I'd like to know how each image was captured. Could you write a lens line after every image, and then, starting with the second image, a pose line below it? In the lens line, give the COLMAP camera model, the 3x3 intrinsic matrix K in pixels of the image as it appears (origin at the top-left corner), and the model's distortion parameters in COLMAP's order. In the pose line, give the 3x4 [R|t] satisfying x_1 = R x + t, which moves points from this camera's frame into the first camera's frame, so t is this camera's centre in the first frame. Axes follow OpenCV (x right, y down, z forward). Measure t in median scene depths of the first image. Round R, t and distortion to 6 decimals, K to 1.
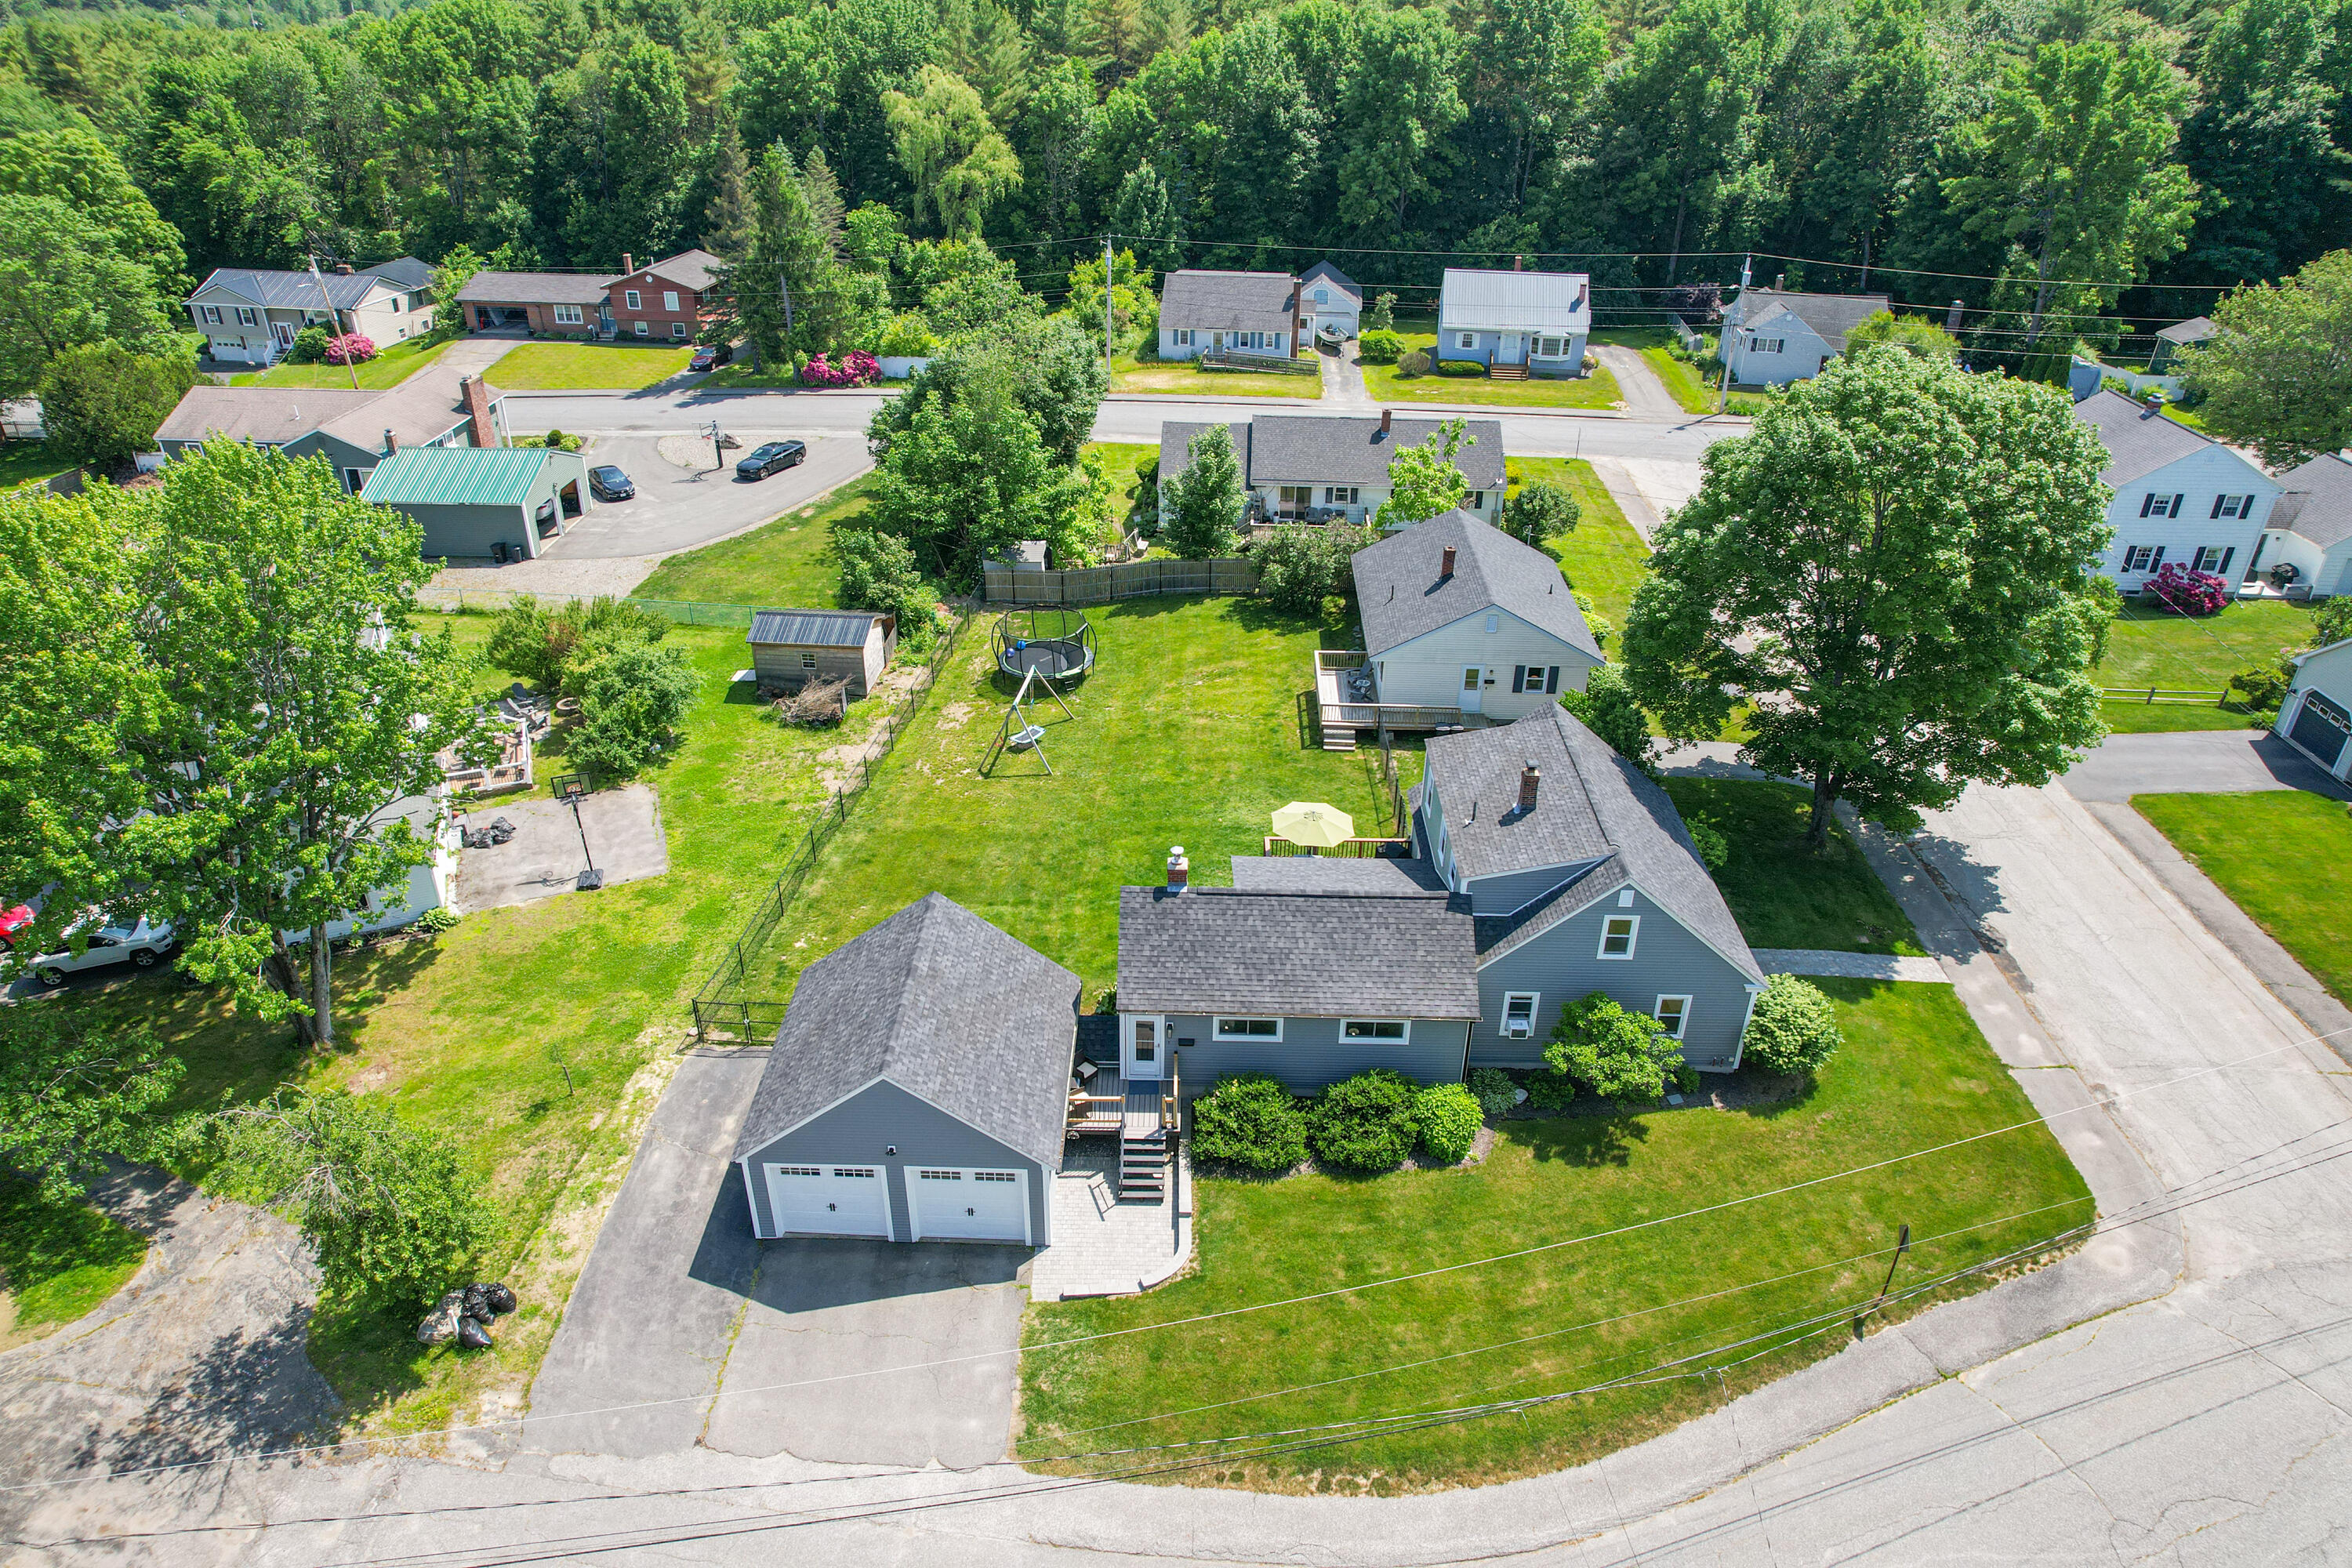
lens RADIAL K [[1499.7, 0, 1161.5], [0, 1499.7, 774.0], [0, 0, 1]] dist [-0.075249, 0.068874]
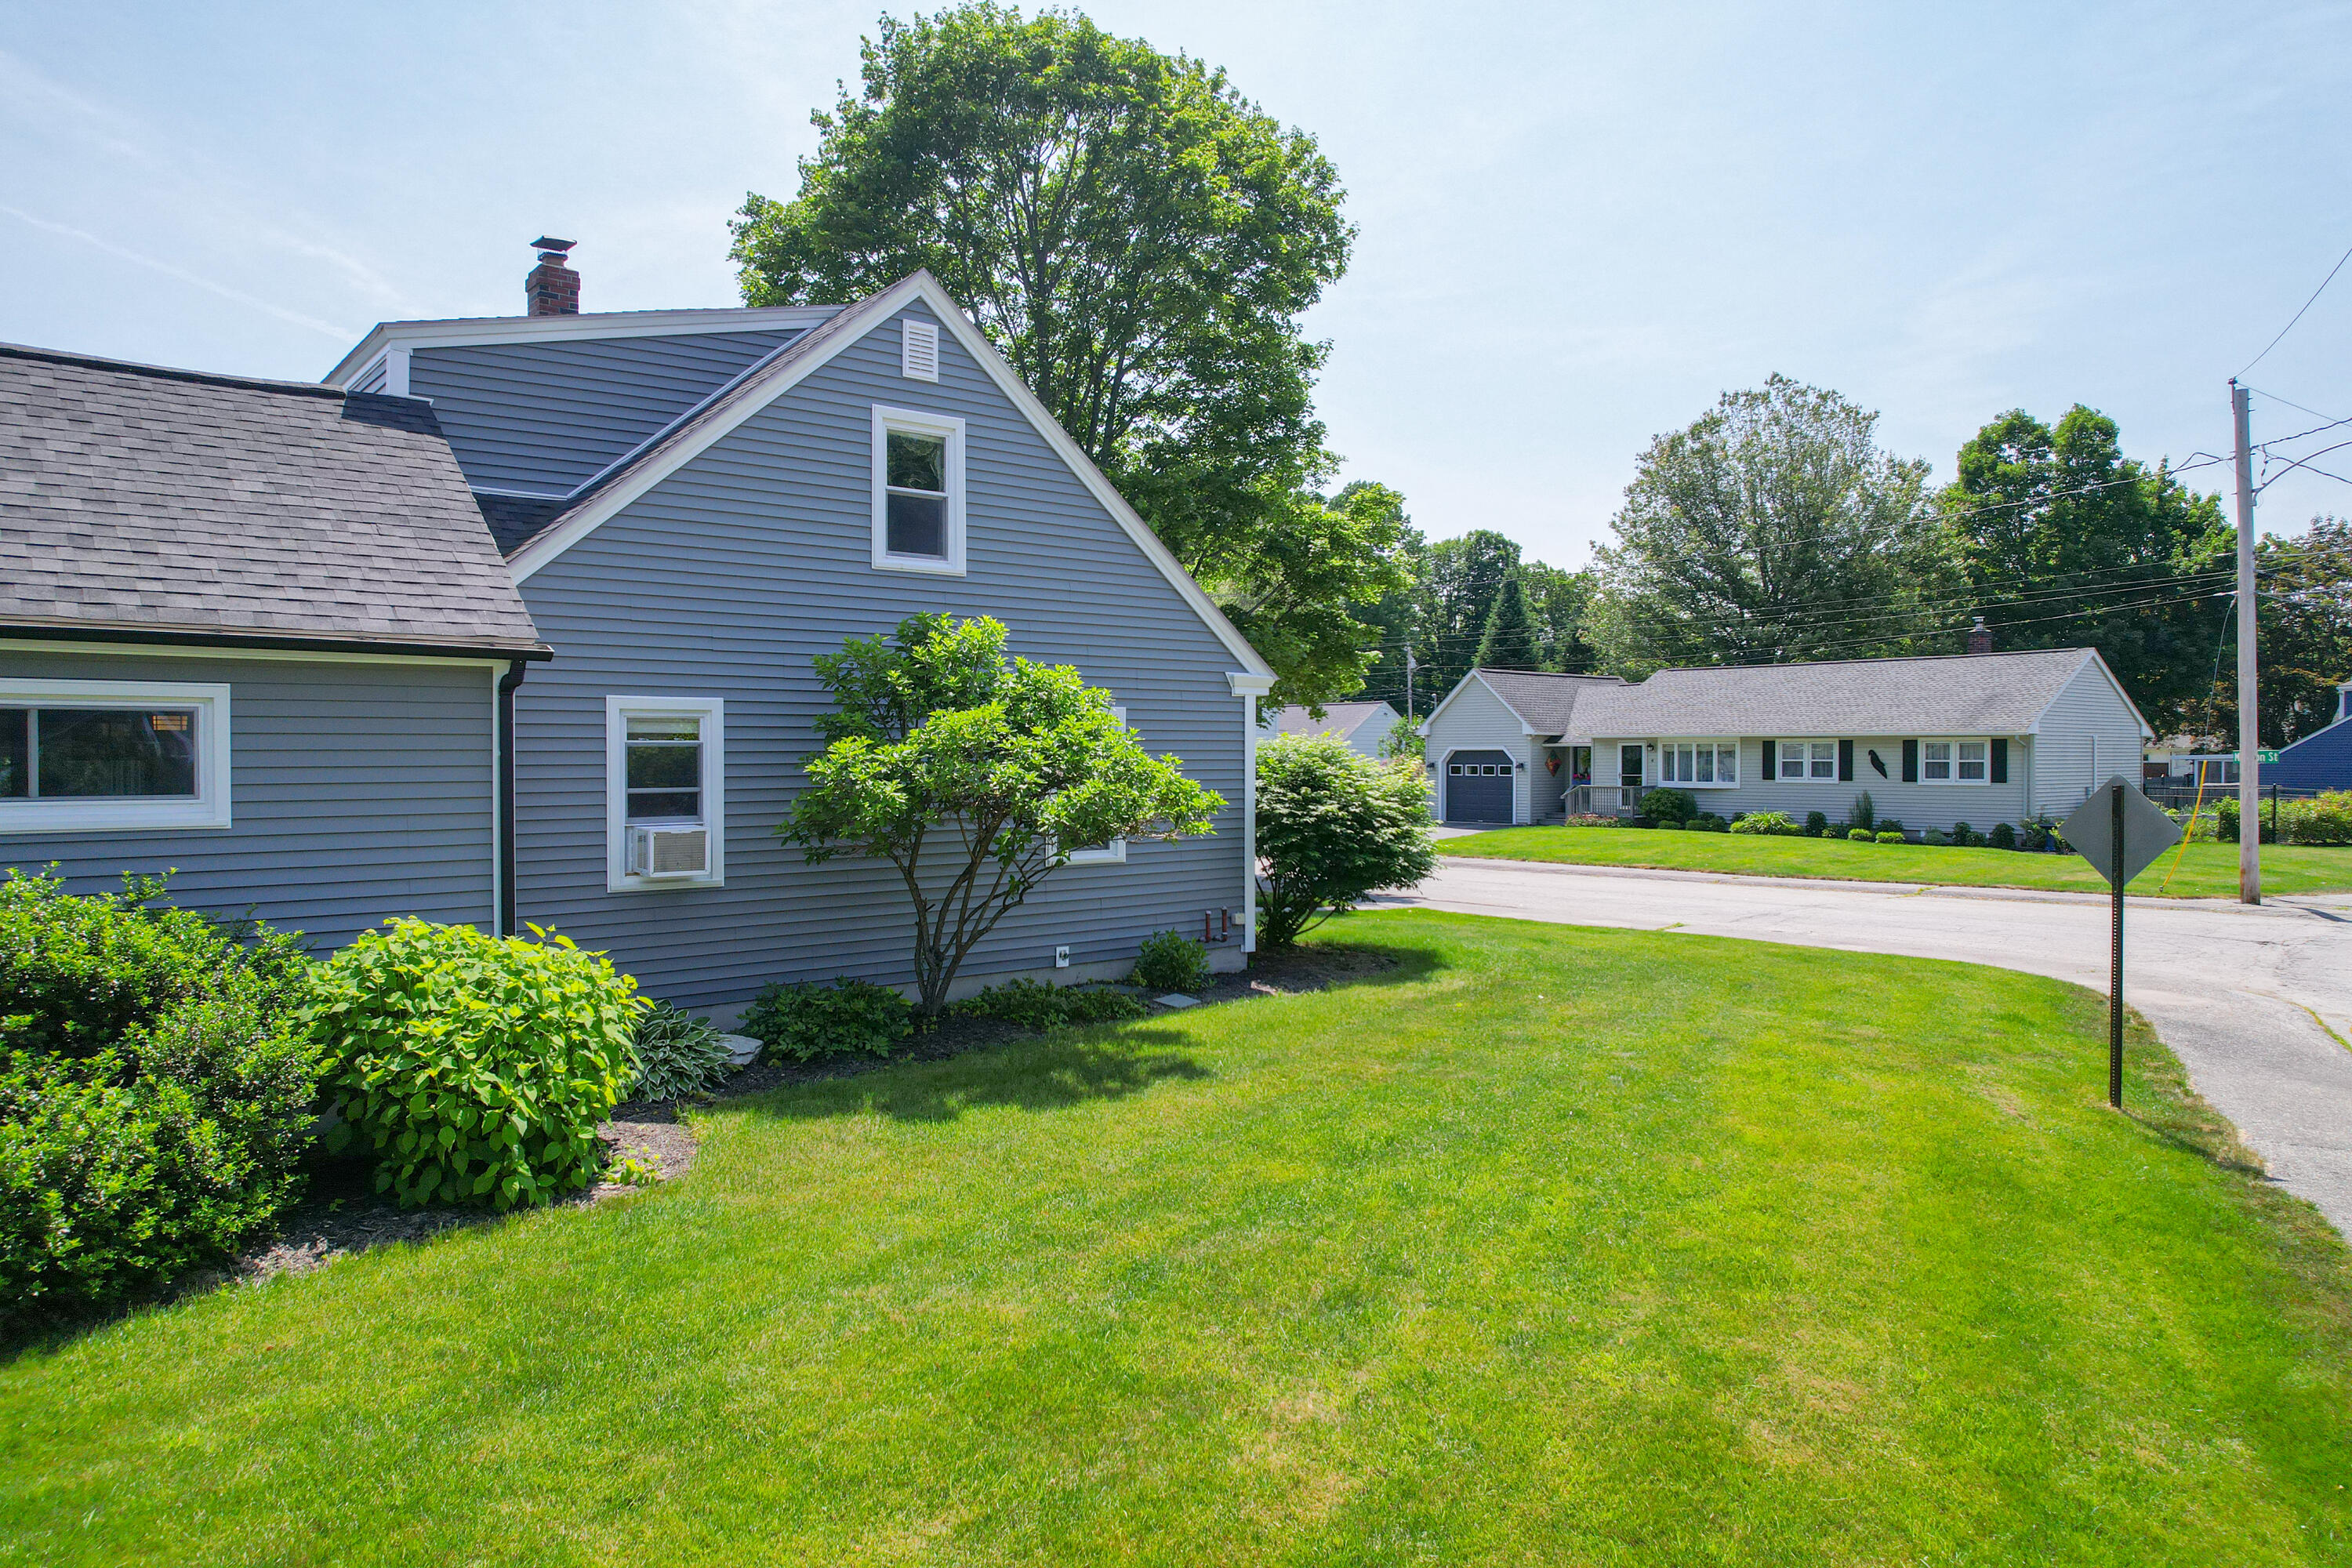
lens RADIAL K [[1499.7, 0, 1161.5], [0, 1499.7, 774.0], [0, 0, 1]] dist [-0.075249, 0.068874]
pose [[0.750048, -0.013919, 0.661237, 0.109950], [0.327592, 0.876341, -0.353144, 0.262407], [-0.574553, 0.481491, 0.661857, 0.679636]]
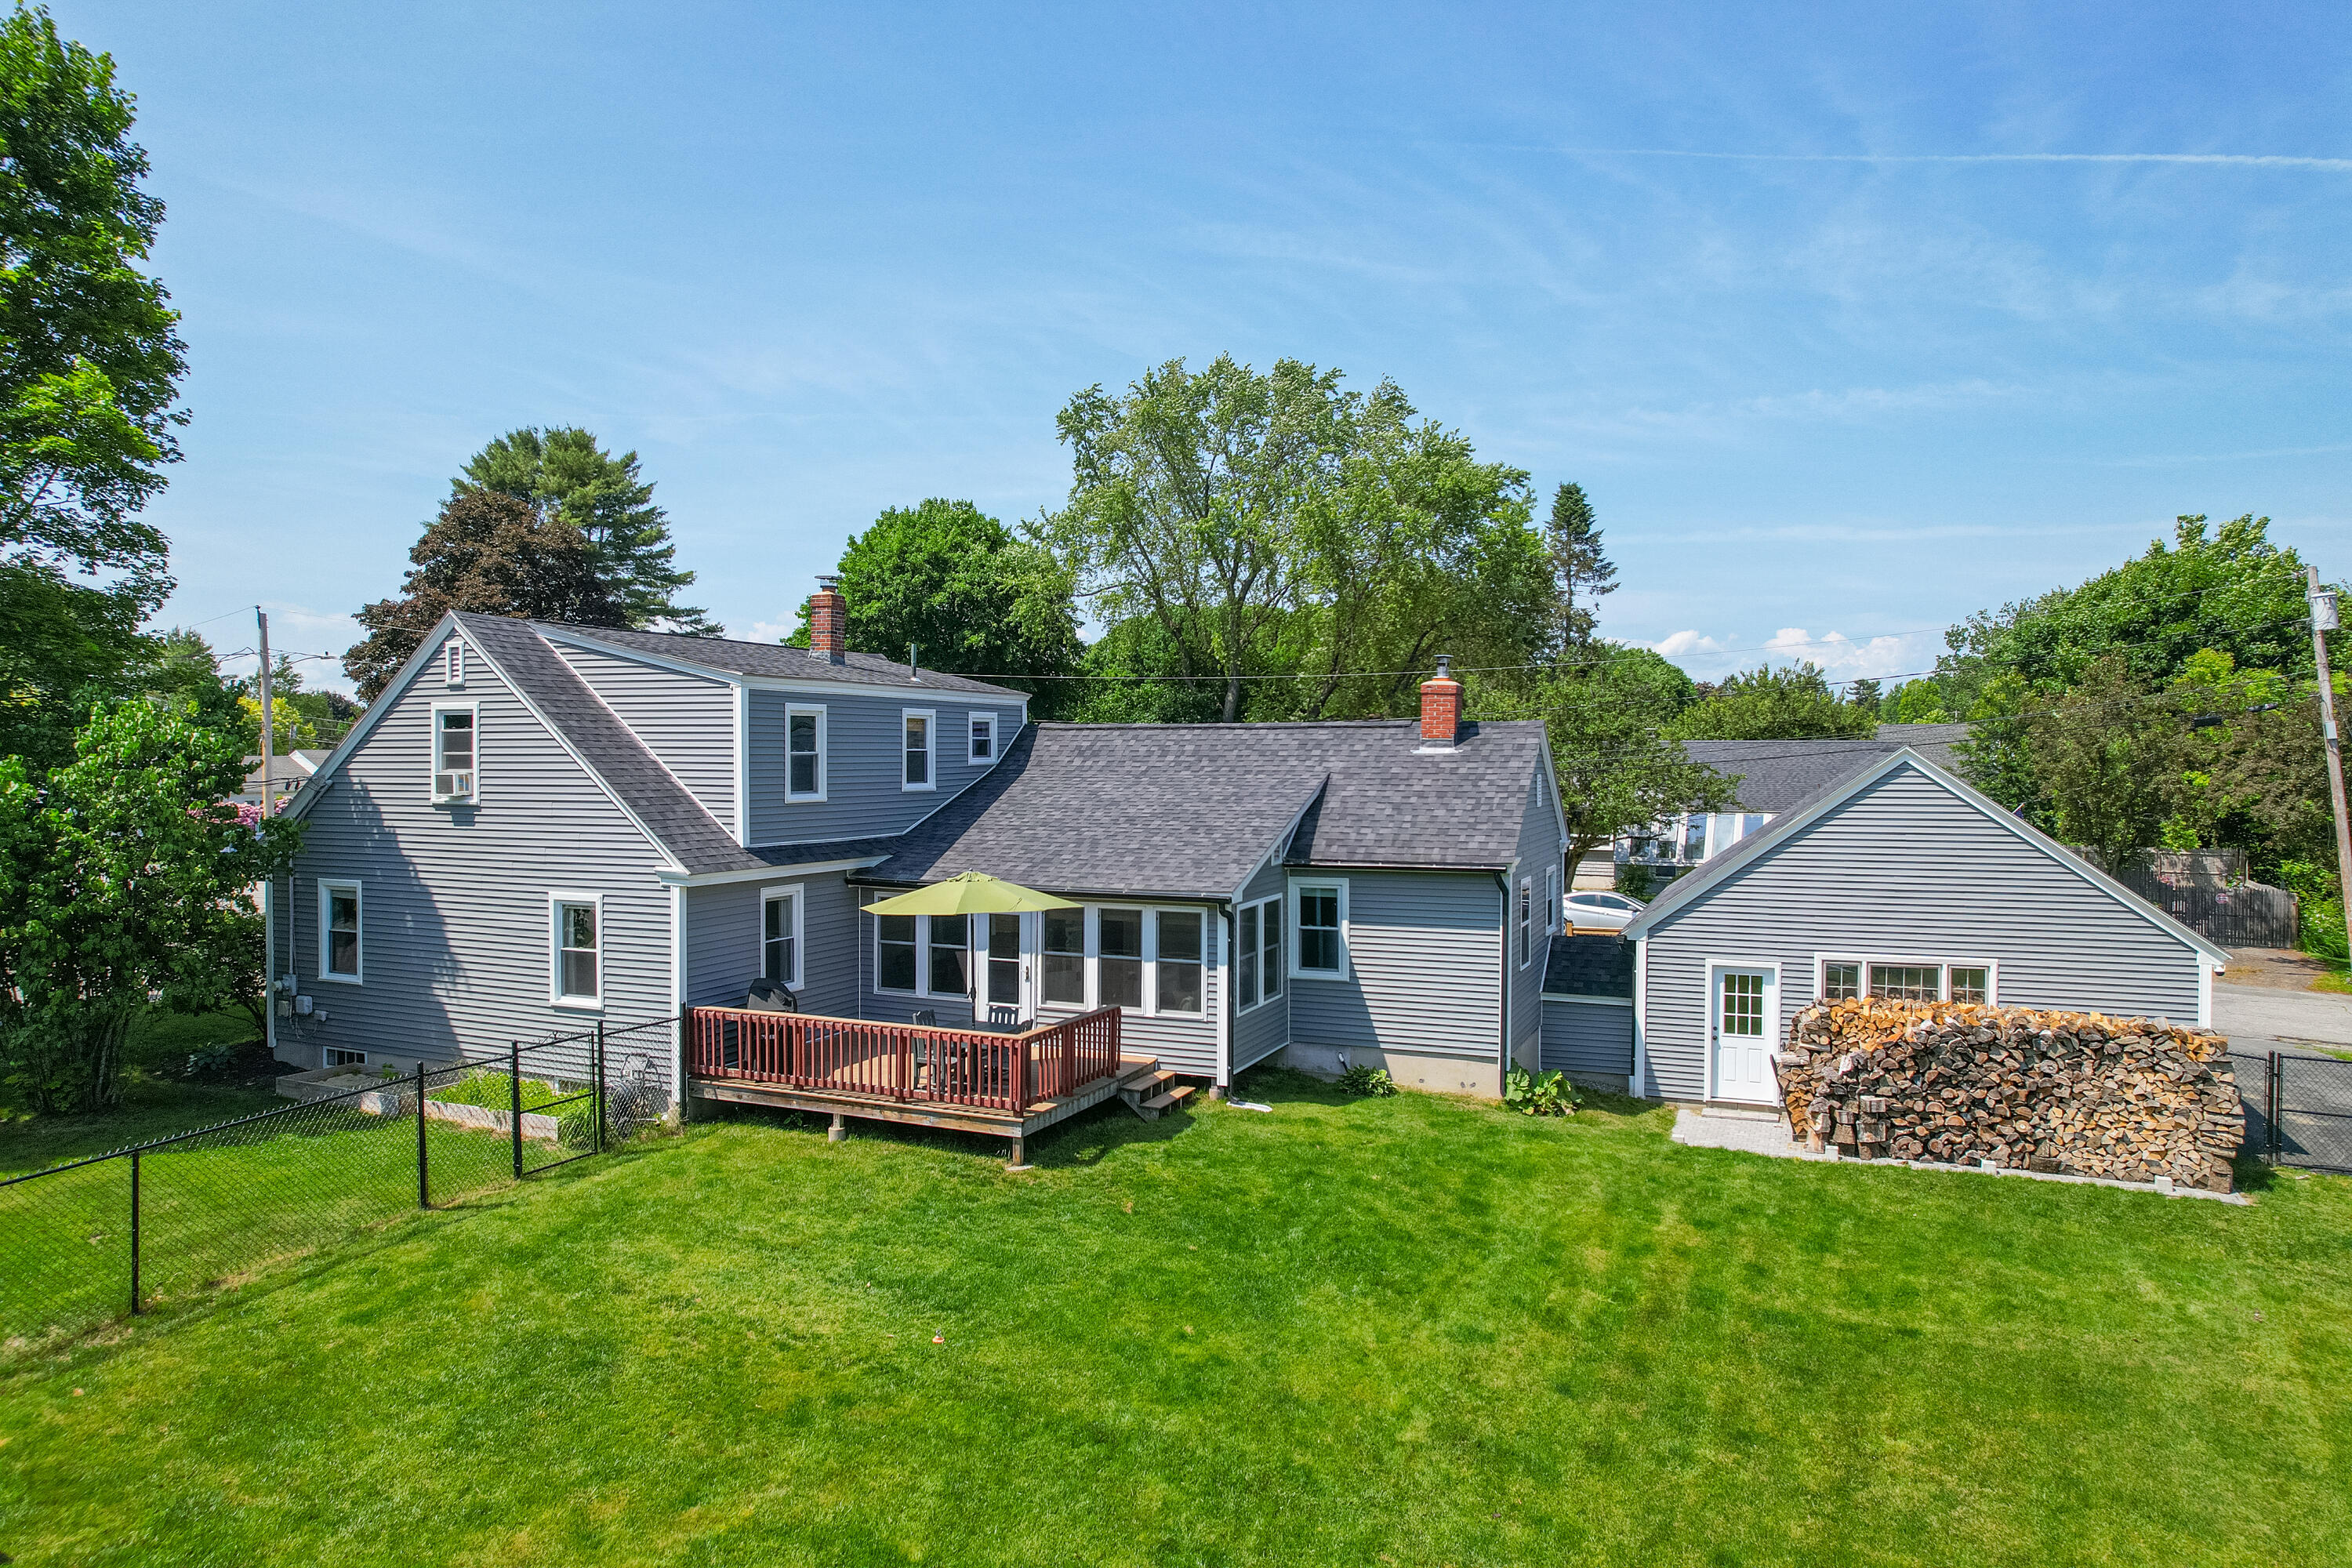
lens RADIAL K [[1499.7, 0, 1161.5], [0, 1499.7, 774.0], [0, 0, 1]] dist [-0.075249, 0.068874]
pose [[-0.924988, -0.010024, 0.379863, -0.098066], [0.181747, 0.866227, 0.465422, -0.180296], [-0.333714, 0.499549, -0.799428, 1.364643]]
